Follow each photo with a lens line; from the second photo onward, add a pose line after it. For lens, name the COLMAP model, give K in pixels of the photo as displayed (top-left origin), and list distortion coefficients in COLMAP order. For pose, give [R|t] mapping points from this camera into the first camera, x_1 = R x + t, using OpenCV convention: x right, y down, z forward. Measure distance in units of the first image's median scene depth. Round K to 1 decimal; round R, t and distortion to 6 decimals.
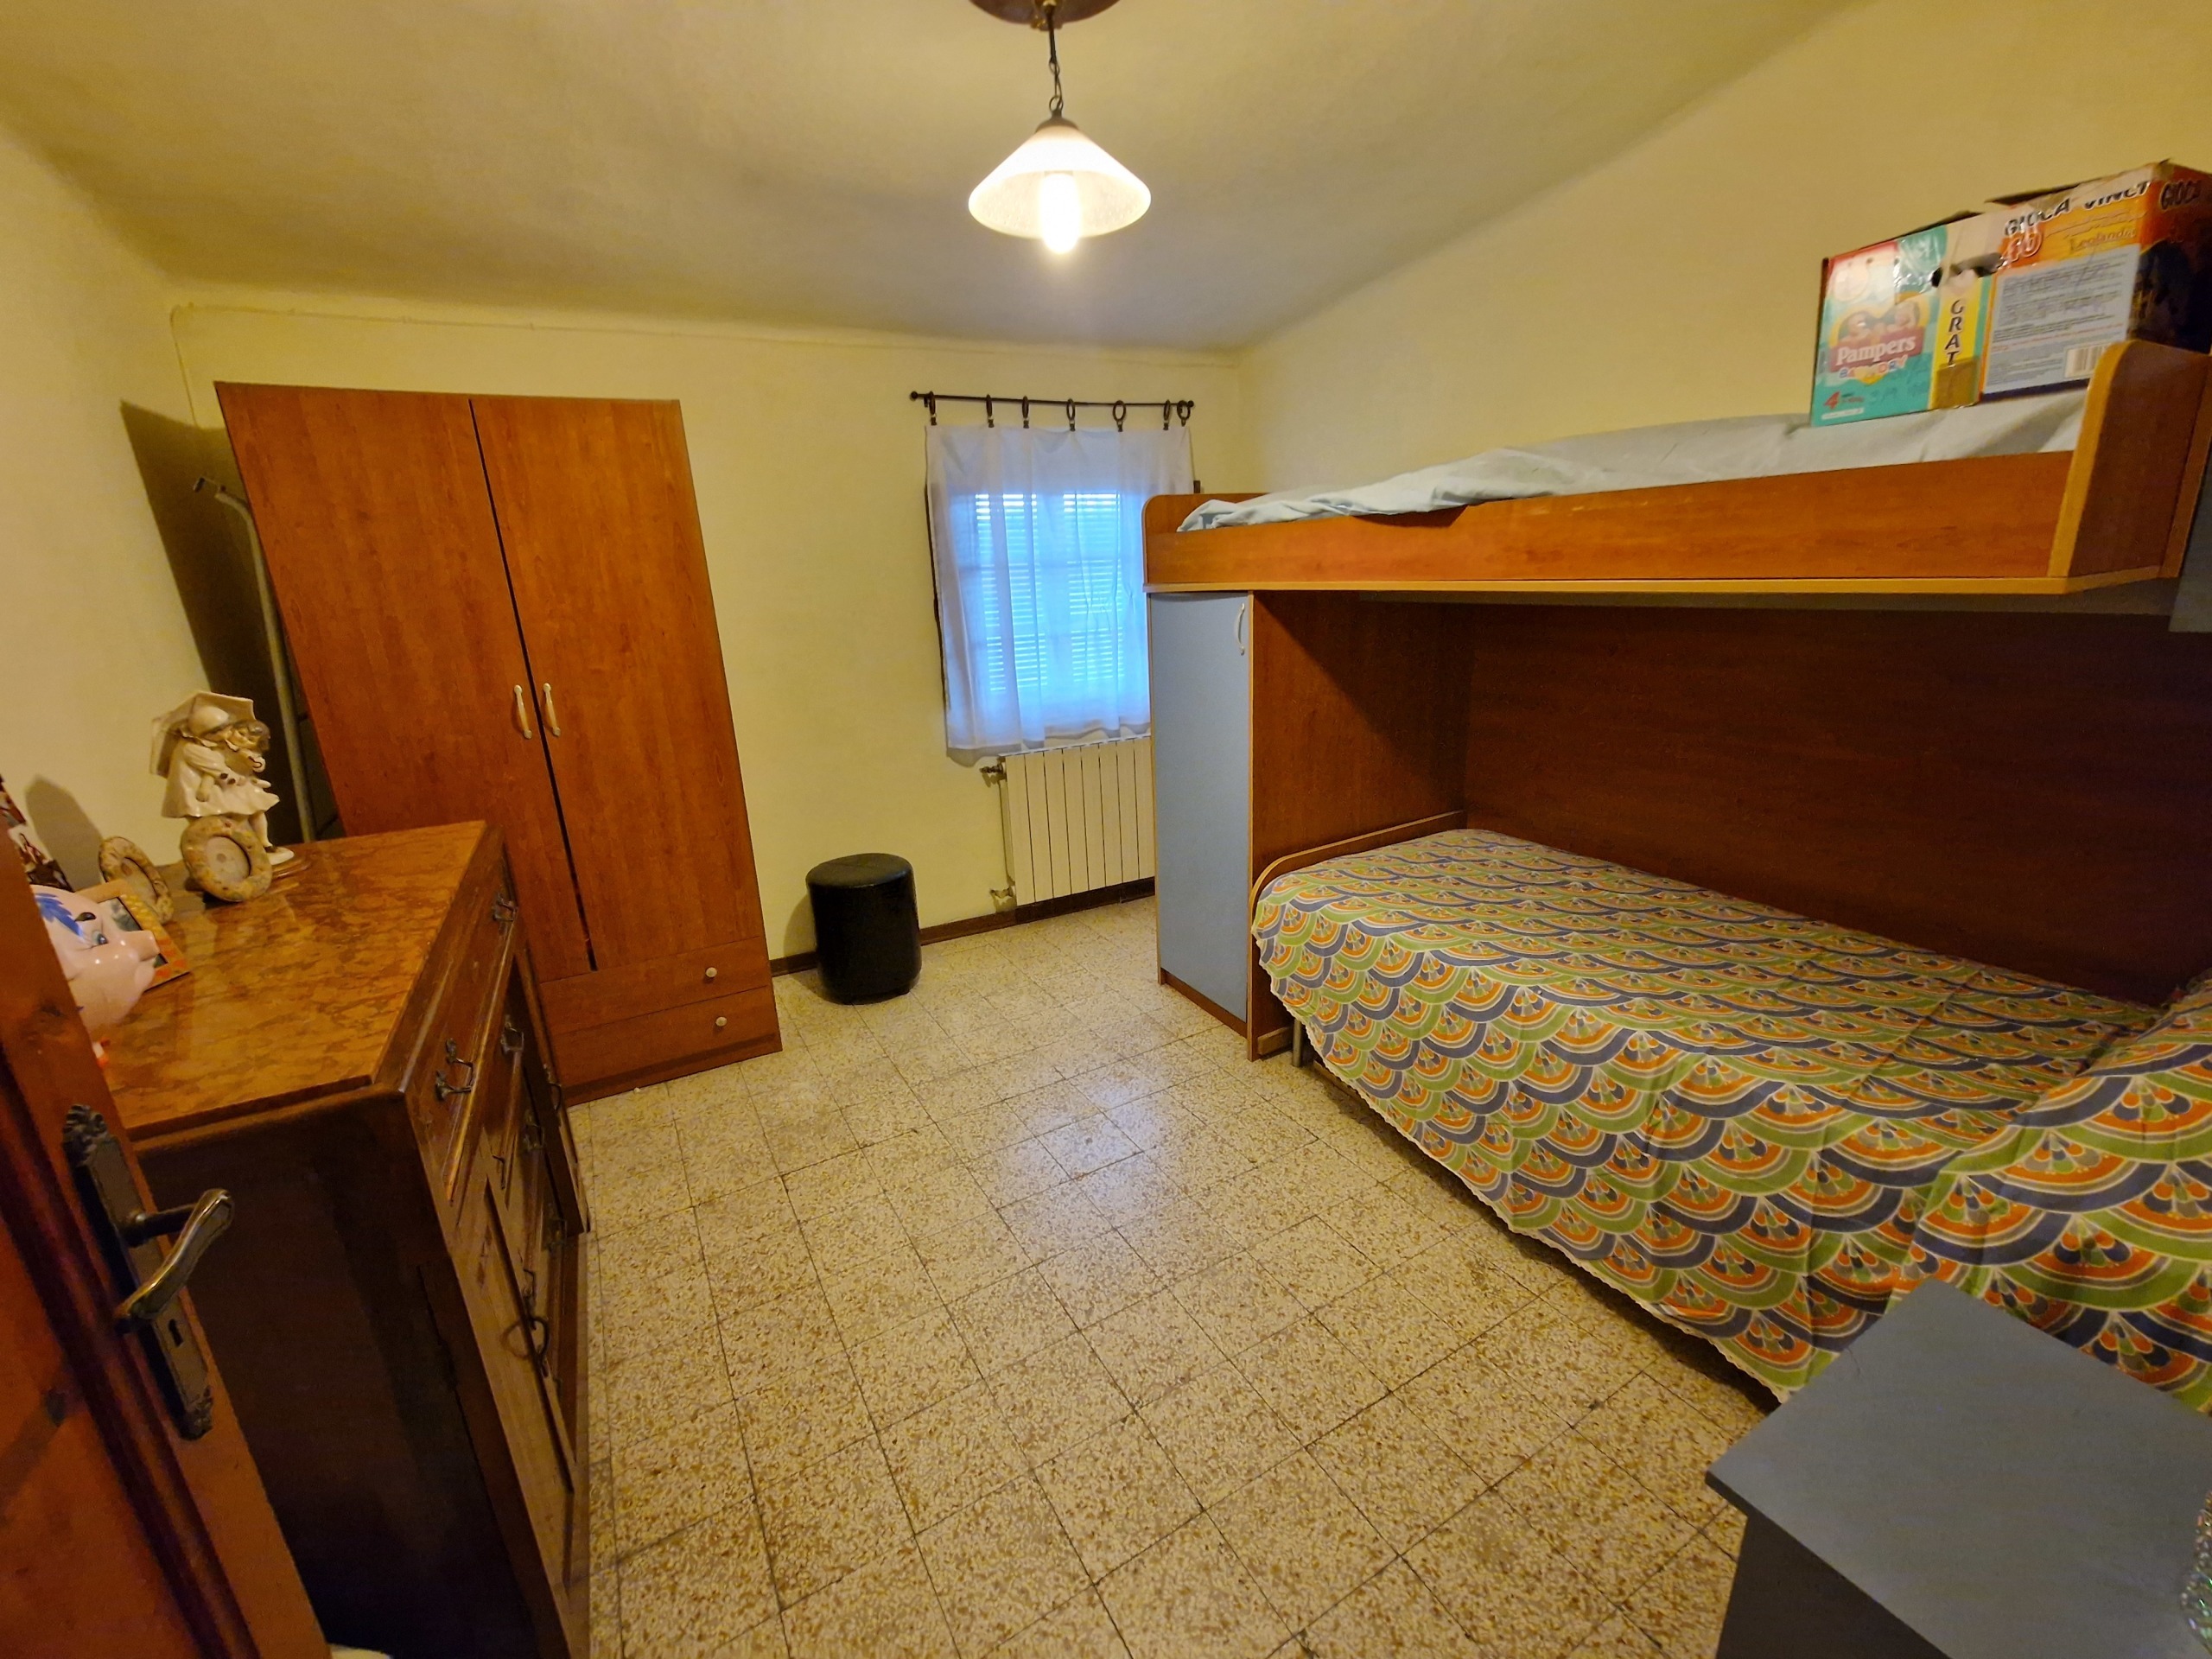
lens RADIAL K [[898.1, 0, 1086.2], [0, 898.1, 834.6], [0, 0, 1]] dist [0.001669, -0.002368]
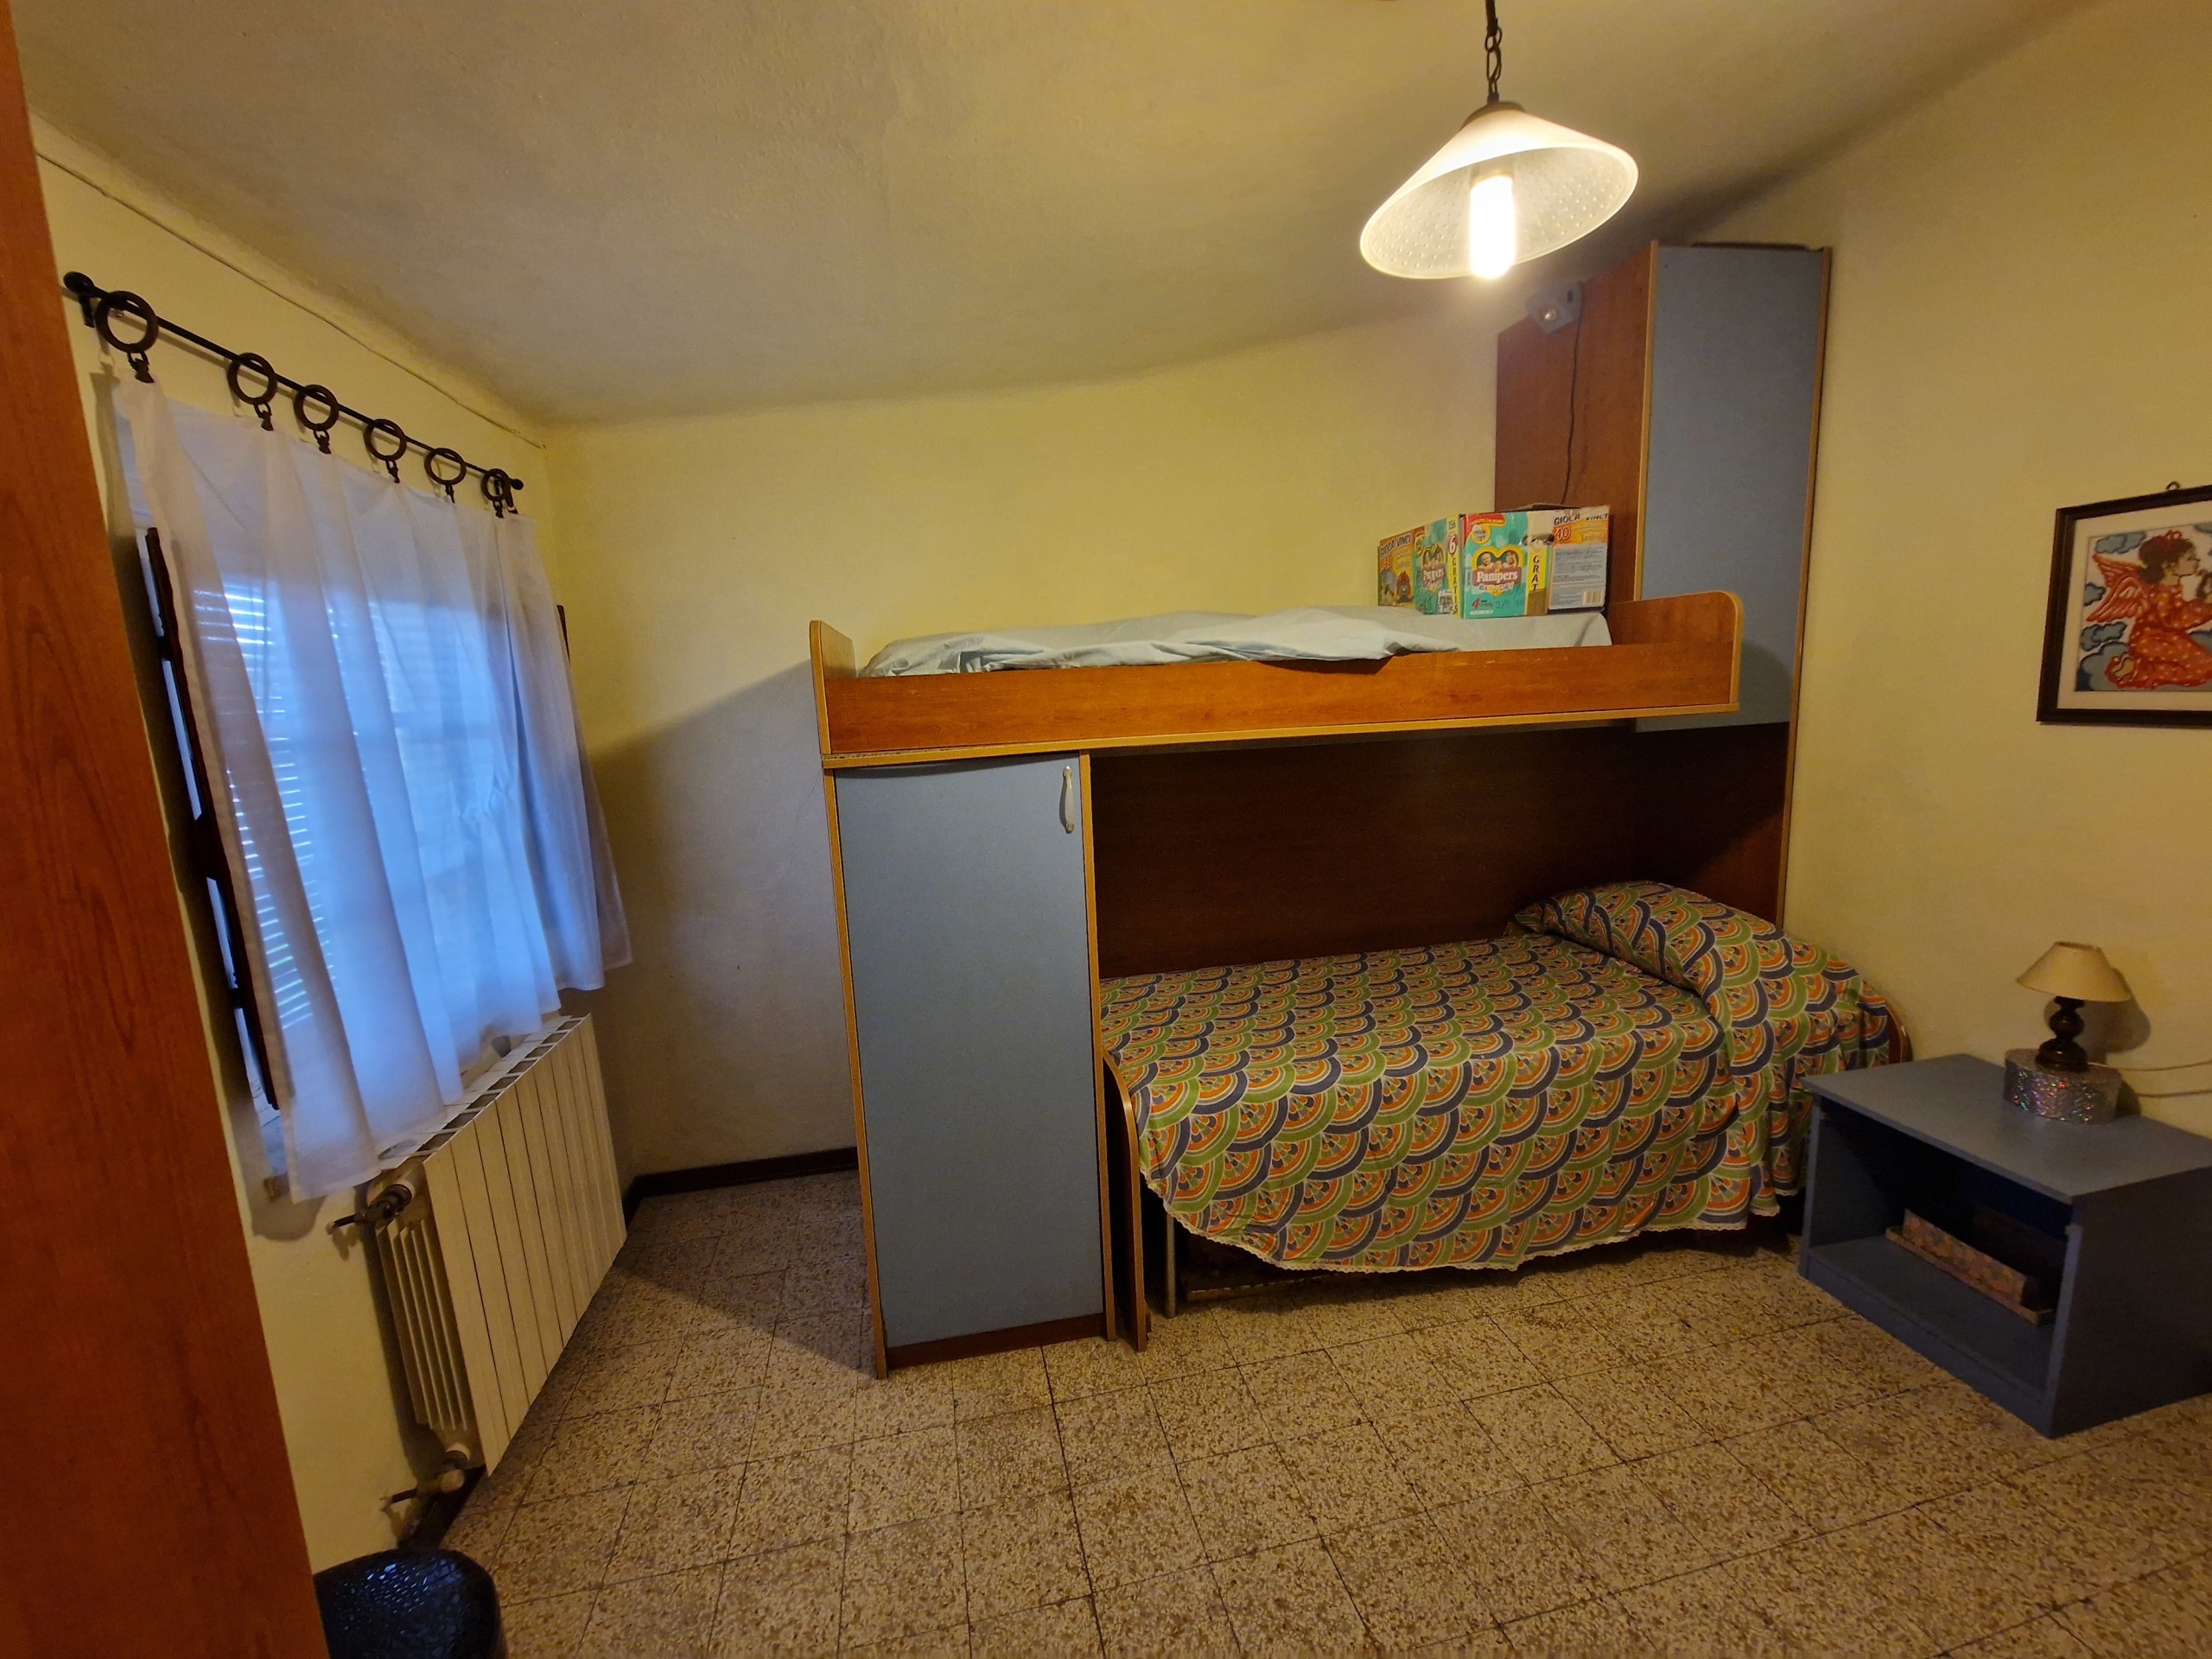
lens RADIAL K [[898.1, 0, 1095.8], [0, 898.1, 828.7], [0, 0, 1]] dist [0.001669, -0.002368]
pose [[0.310668, -0.120934, 0.942794, -0.713587], [0.303450, 0.952589, 0.022198, -0.284453], [-0.900779, 0.279194, 0.332636, 0.969827]]
